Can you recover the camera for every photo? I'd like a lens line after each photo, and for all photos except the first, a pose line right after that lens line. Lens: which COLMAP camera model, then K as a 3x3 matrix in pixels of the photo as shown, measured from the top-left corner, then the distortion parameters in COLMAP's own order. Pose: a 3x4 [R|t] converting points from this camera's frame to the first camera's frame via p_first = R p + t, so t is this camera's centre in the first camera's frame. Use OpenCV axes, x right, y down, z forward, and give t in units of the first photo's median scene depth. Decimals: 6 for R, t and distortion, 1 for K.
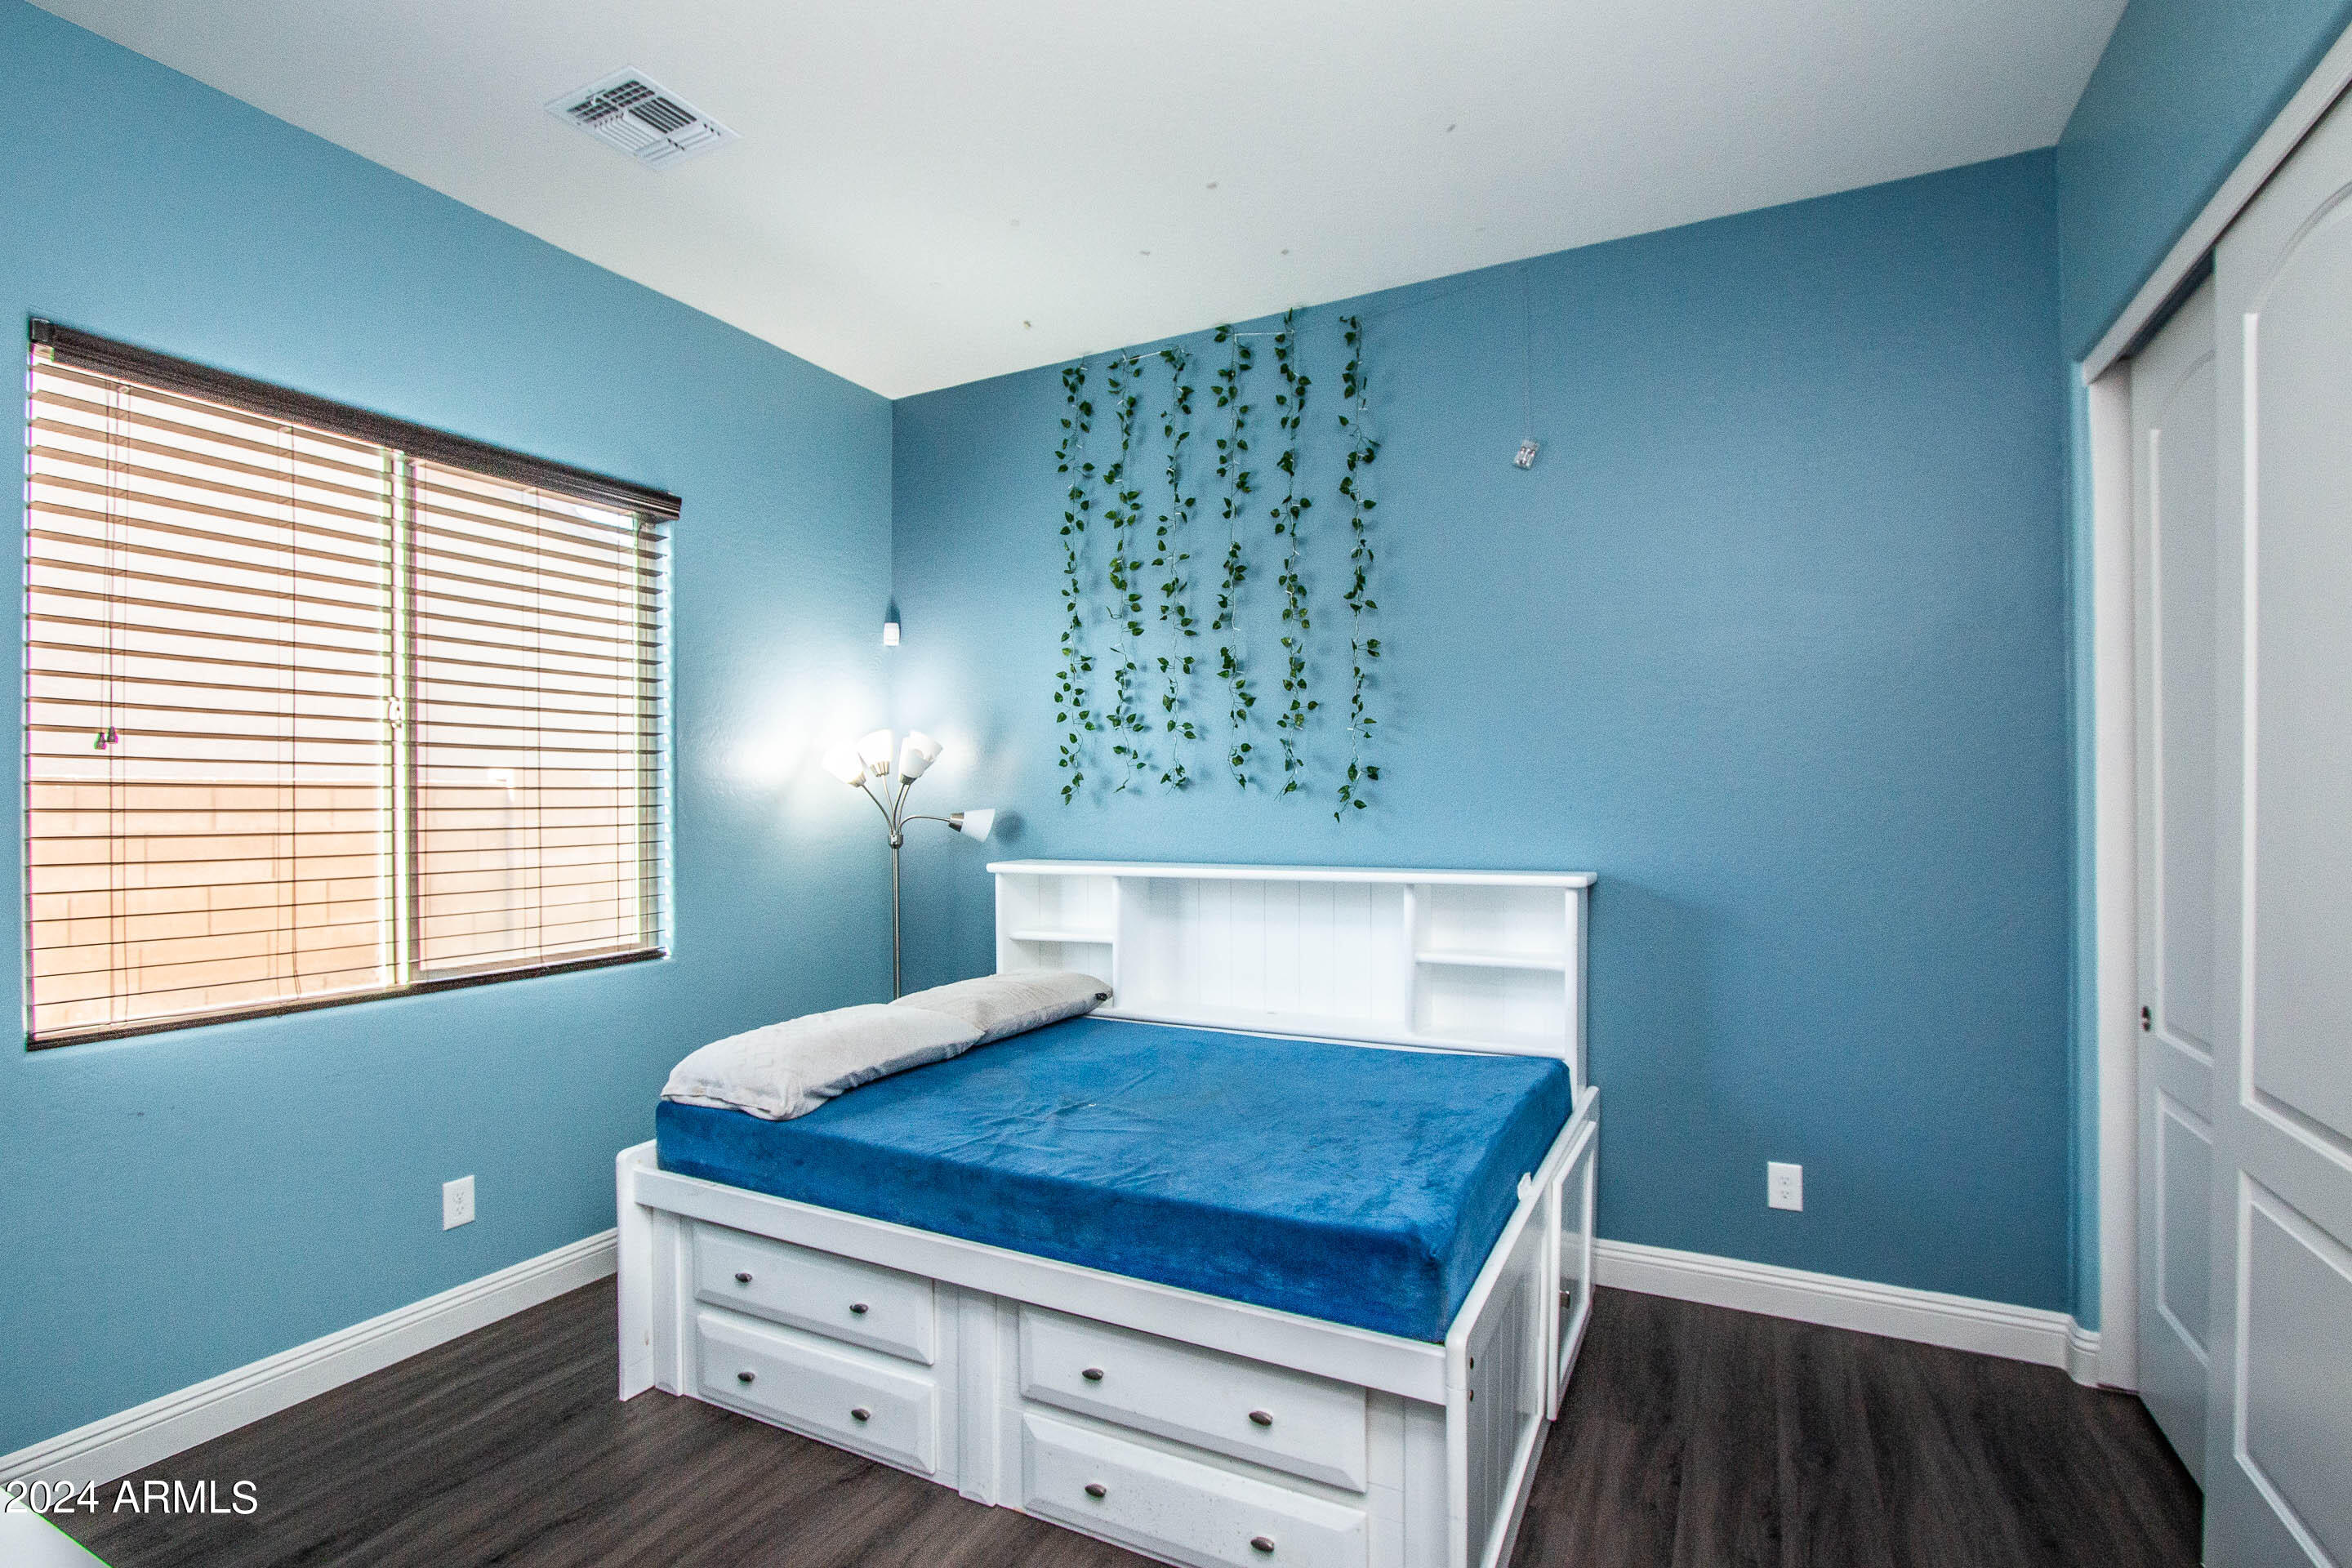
lens RADIAL K [[1108.3, 0, 1181.2], [0, 1108.3, 792.2], [0, 0, 1]] dist [-0.014887, 0.004217]
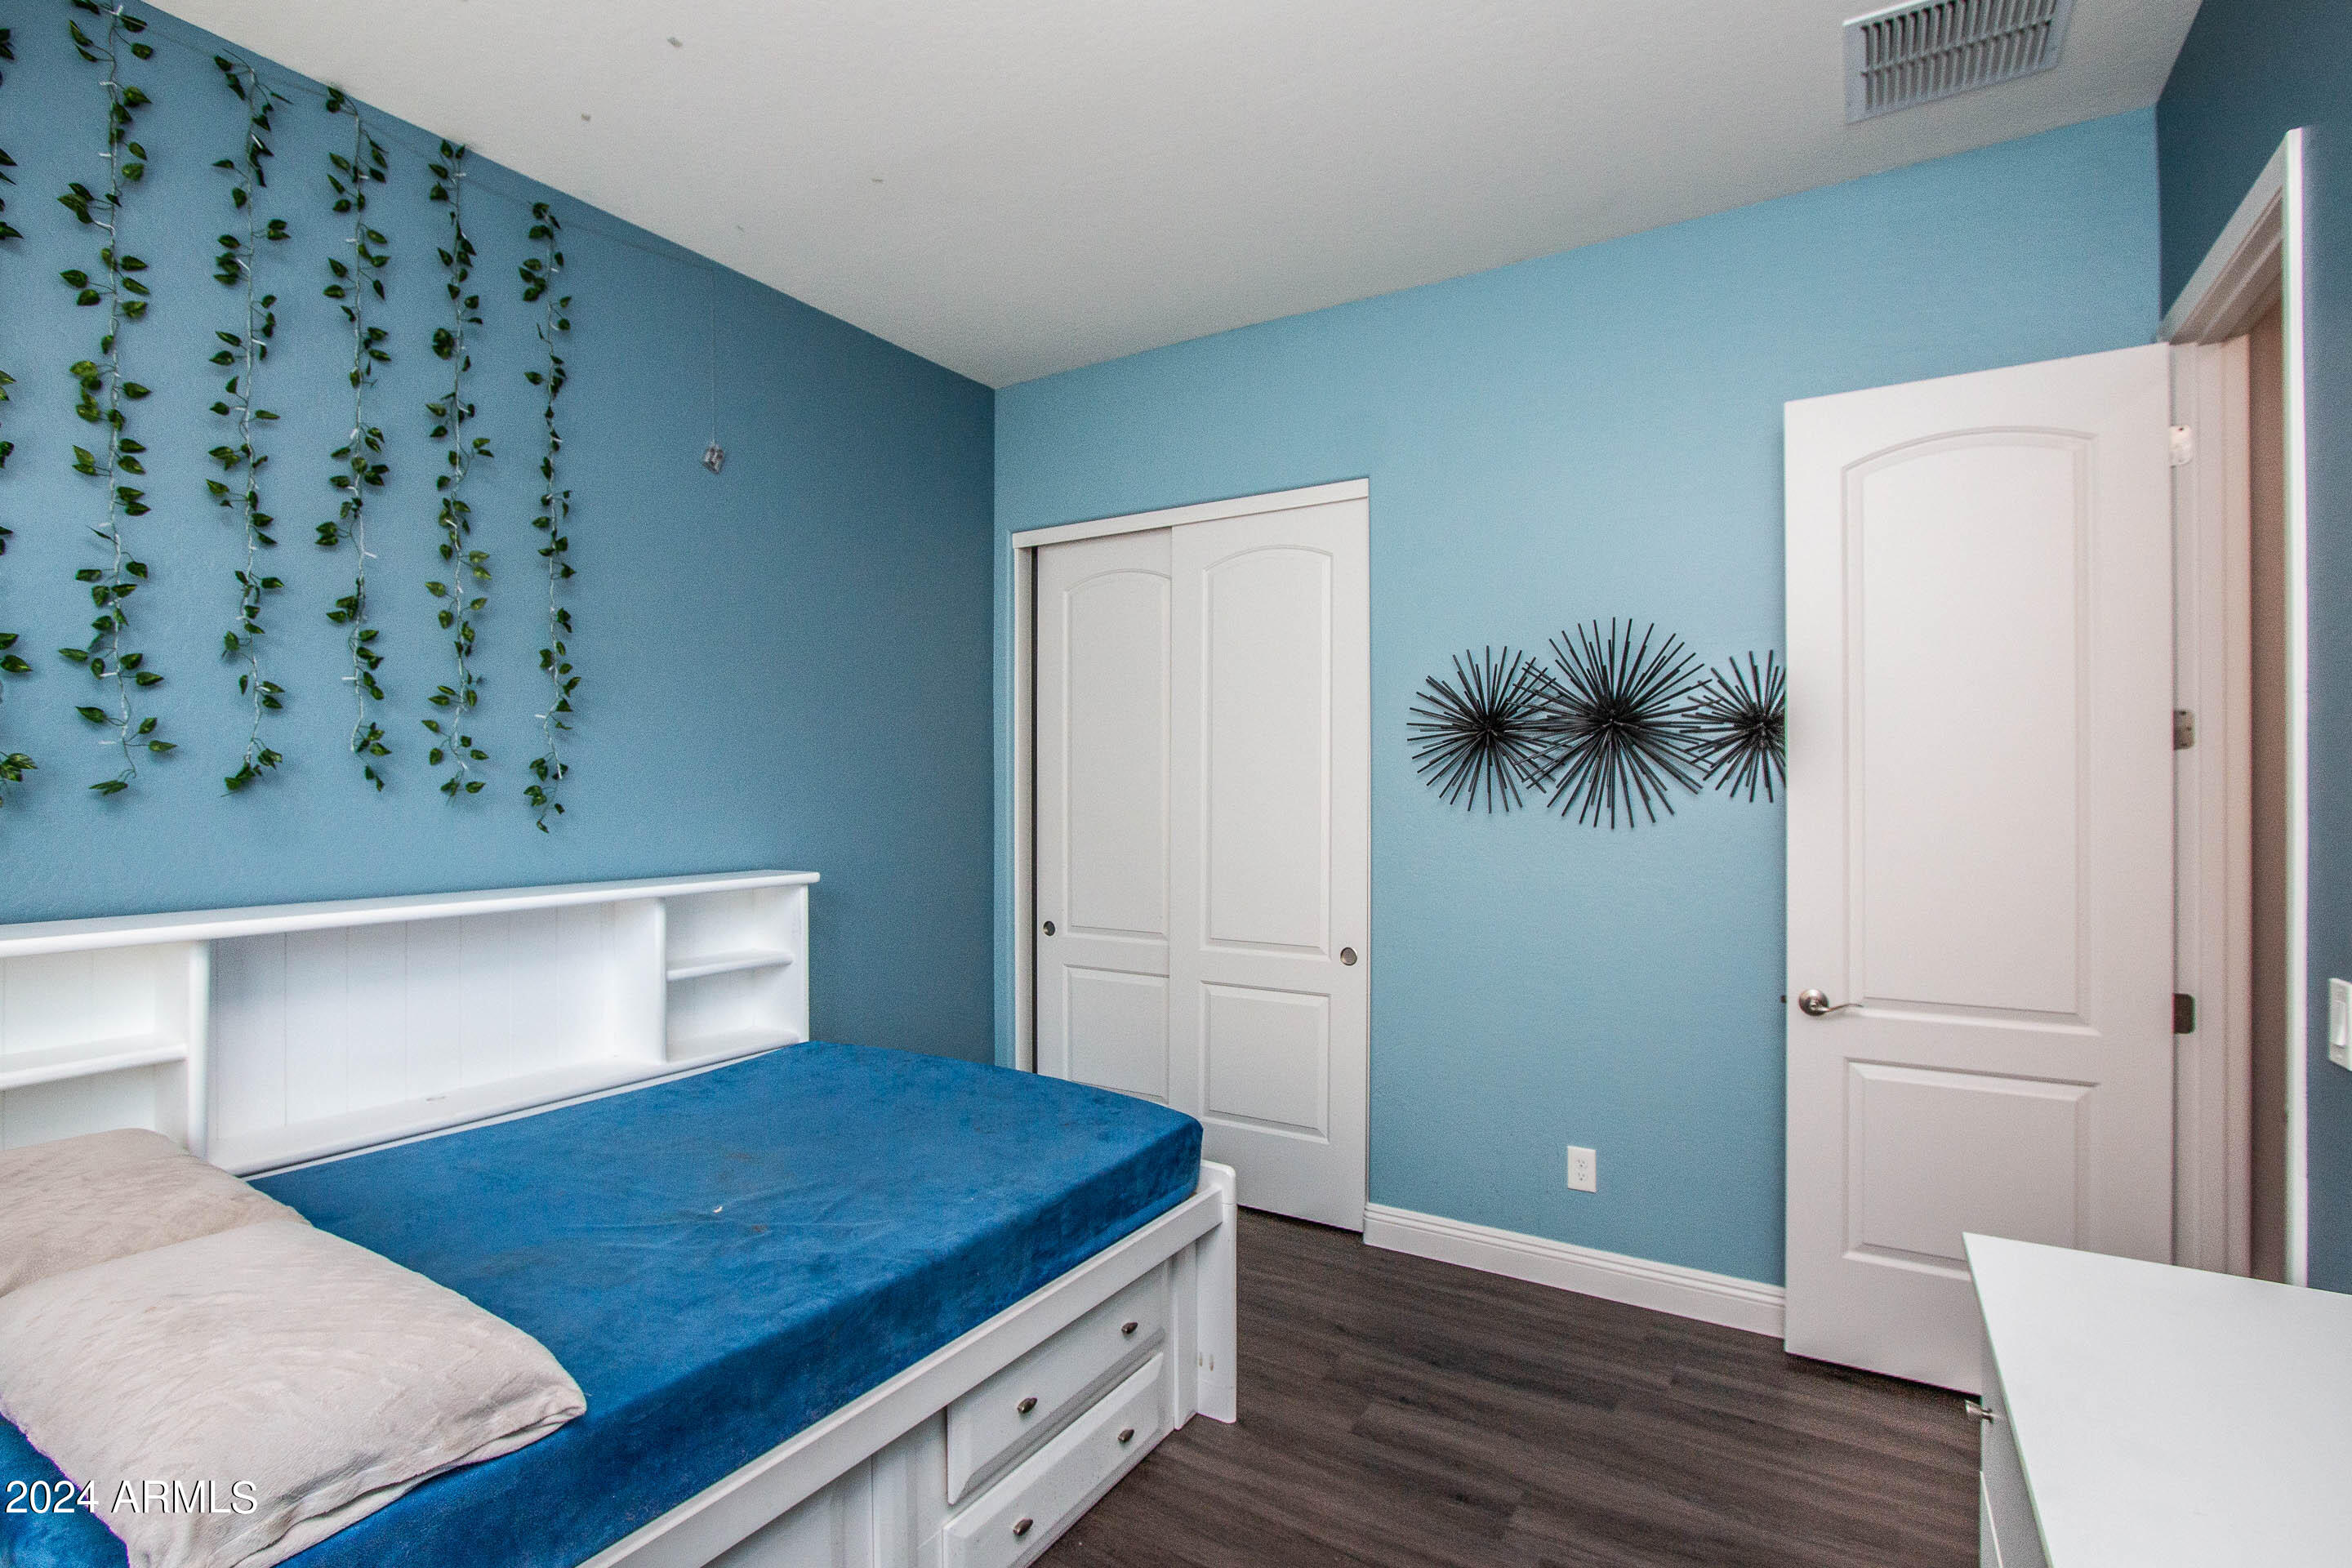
lens RADIAL K [[1108.3, 0, 1182.4], [0, 1108.3, 787.0], [0, 0, 1]] dist [-0.014887, 0.004217]
pose [[0.082955, 0.004210, 0.996544, -0.575559], [-0.010935, 0.999935, -0.003314, -0.007595], [-0.996493, -0.010623, 0.082996, 0.438398]]
